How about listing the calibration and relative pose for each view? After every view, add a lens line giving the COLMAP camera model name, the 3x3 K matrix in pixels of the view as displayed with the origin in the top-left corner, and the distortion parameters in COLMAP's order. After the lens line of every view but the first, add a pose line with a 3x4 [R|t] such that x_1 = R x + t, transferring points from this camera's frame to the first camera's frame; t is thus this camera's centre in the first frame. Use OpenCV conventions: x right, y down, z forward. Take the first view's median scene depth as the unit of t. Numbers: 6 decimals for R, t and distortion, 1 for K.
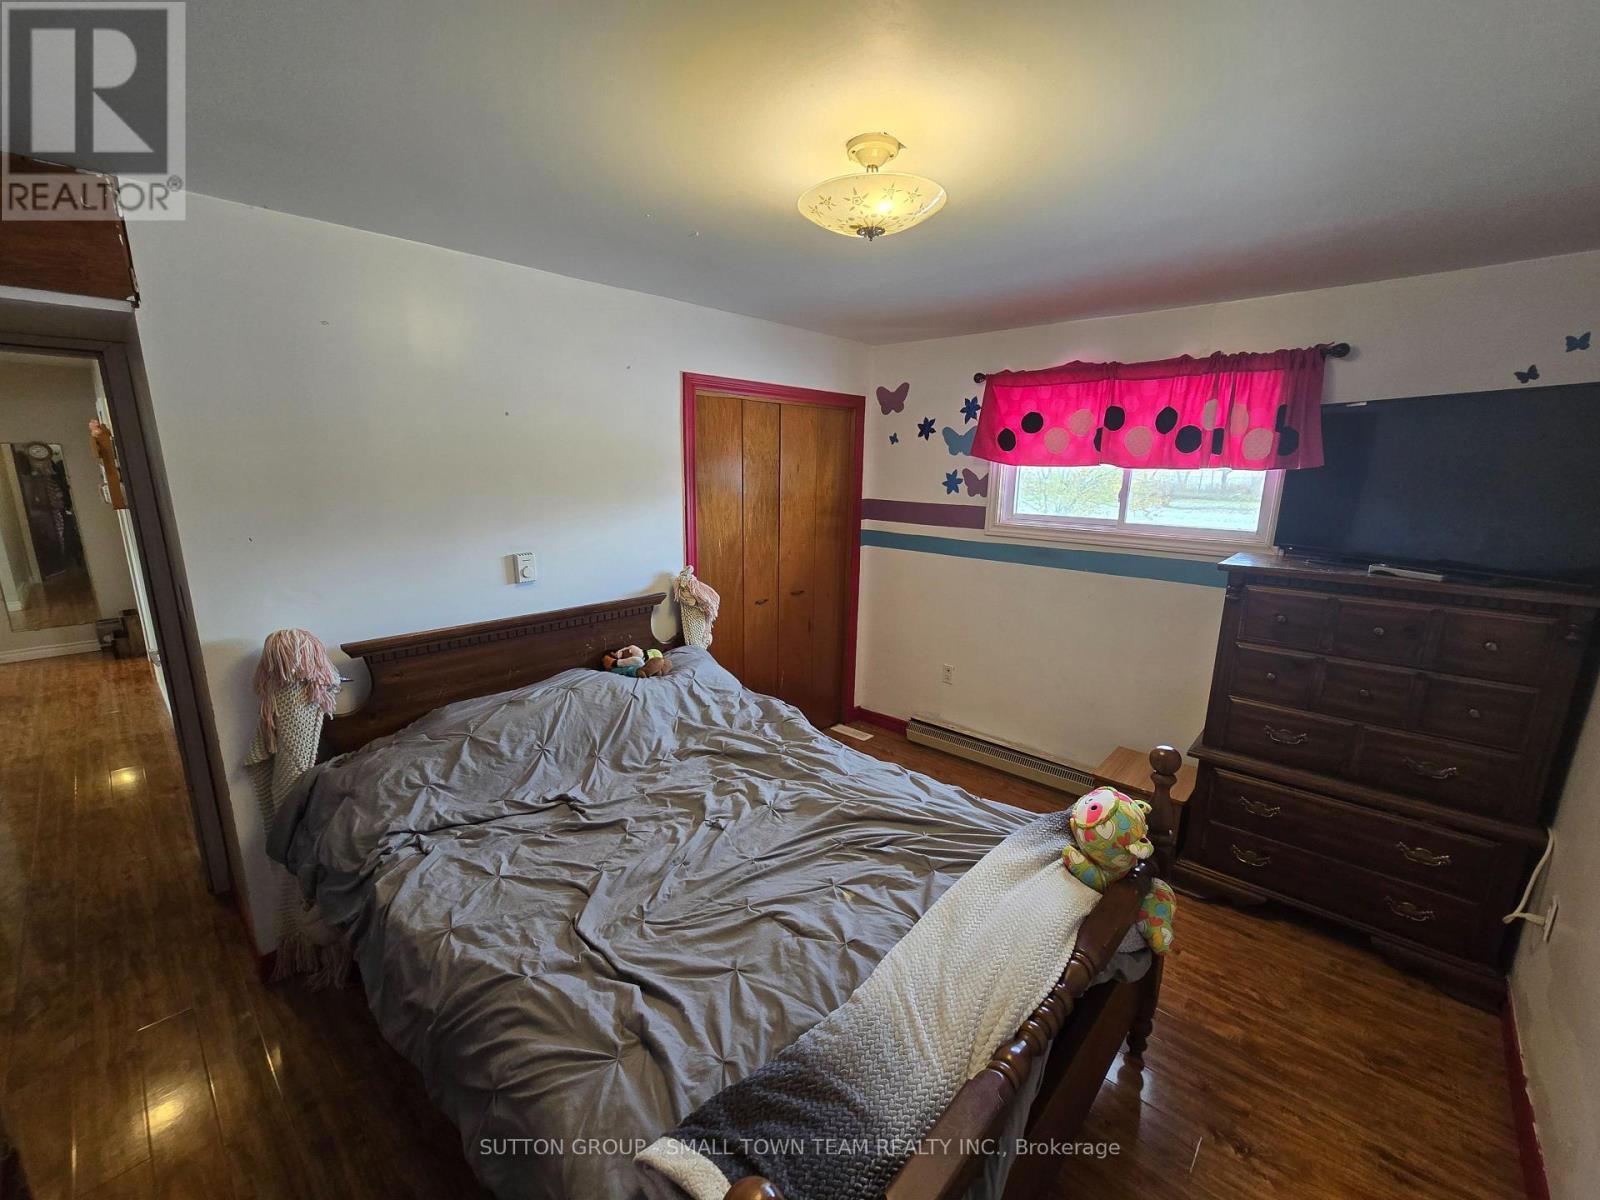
lens RADIAL K [[655.2, 0, 798.4], [0, 655.2, 606.7], [0, 0, 1]] dist [-0.001801, 0.000339]
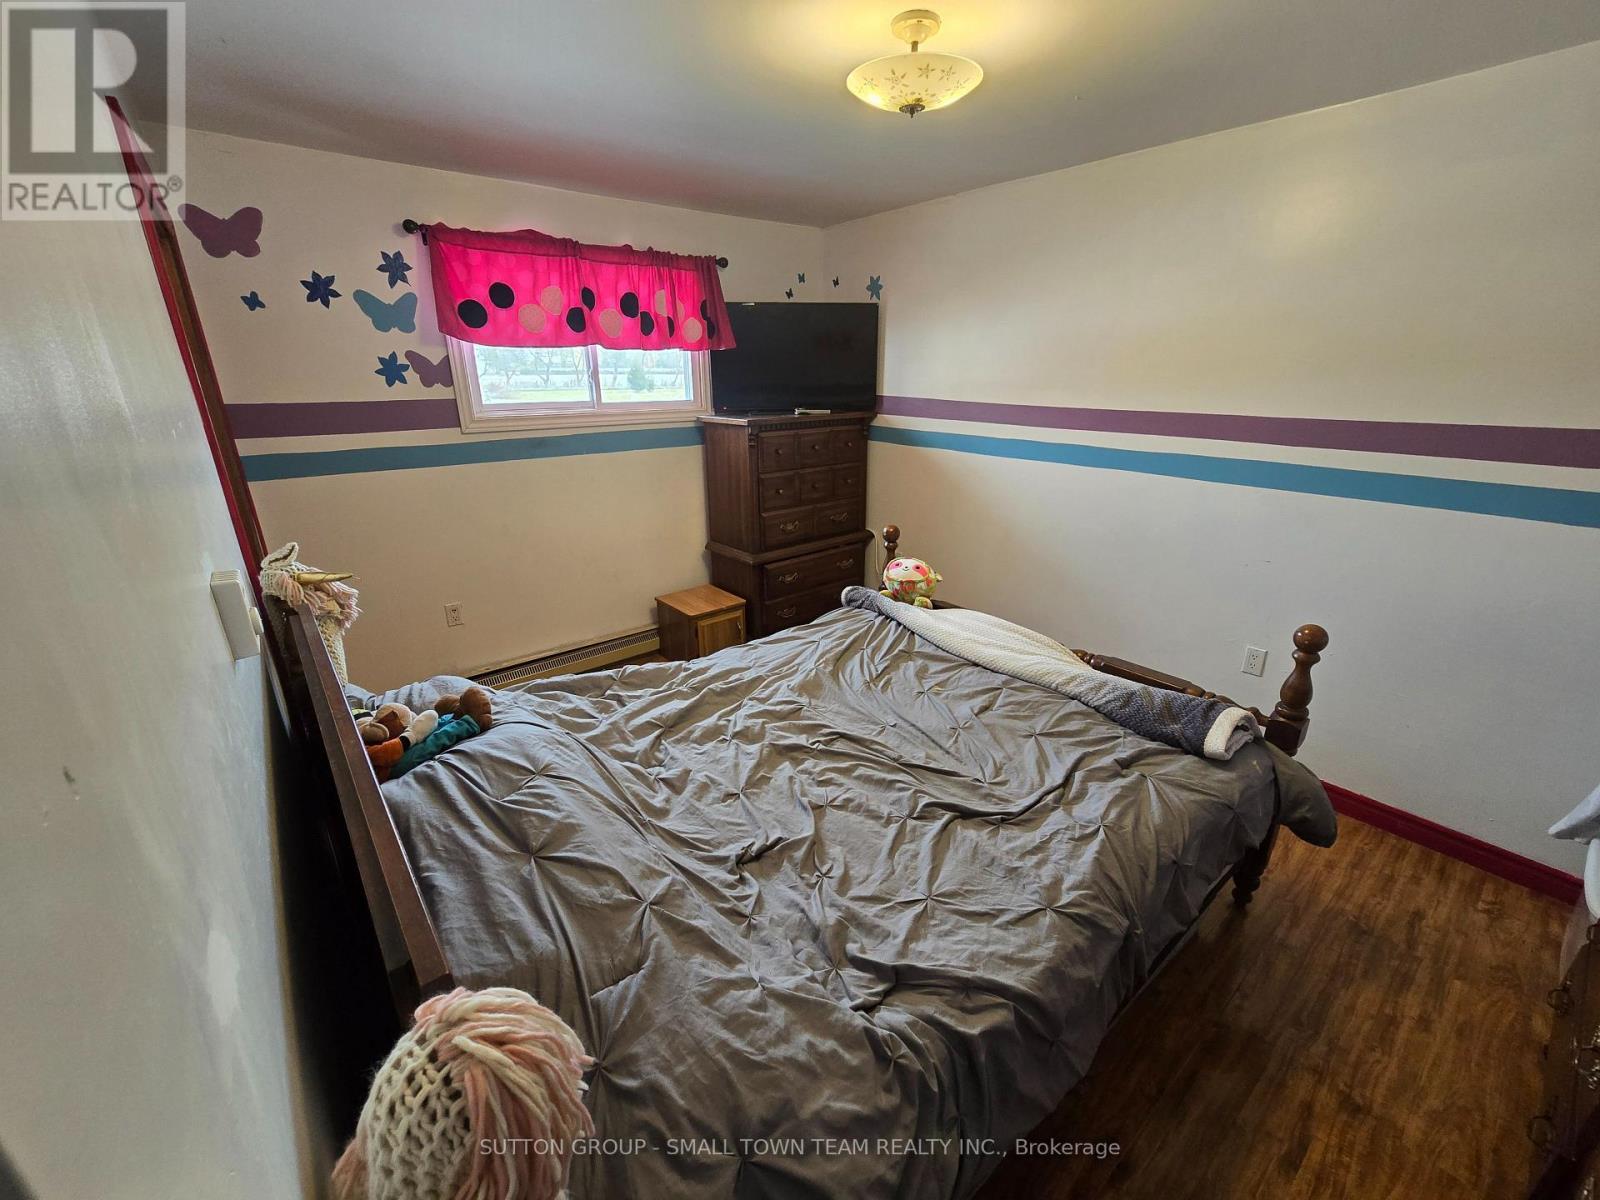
lens RADIAL K [[655.2, 0, 804.5], [0, 655.2, 603.5], [0, 0, 1]] dist [-0.001801, 0.000339]
pose [[0.140643, -0.348071, 0.926858, -0.588886], [0.217202, 0.924205, 0.314116, -0.091306], [-0.965942, 0.157137, 0.205584, 0.521820]]
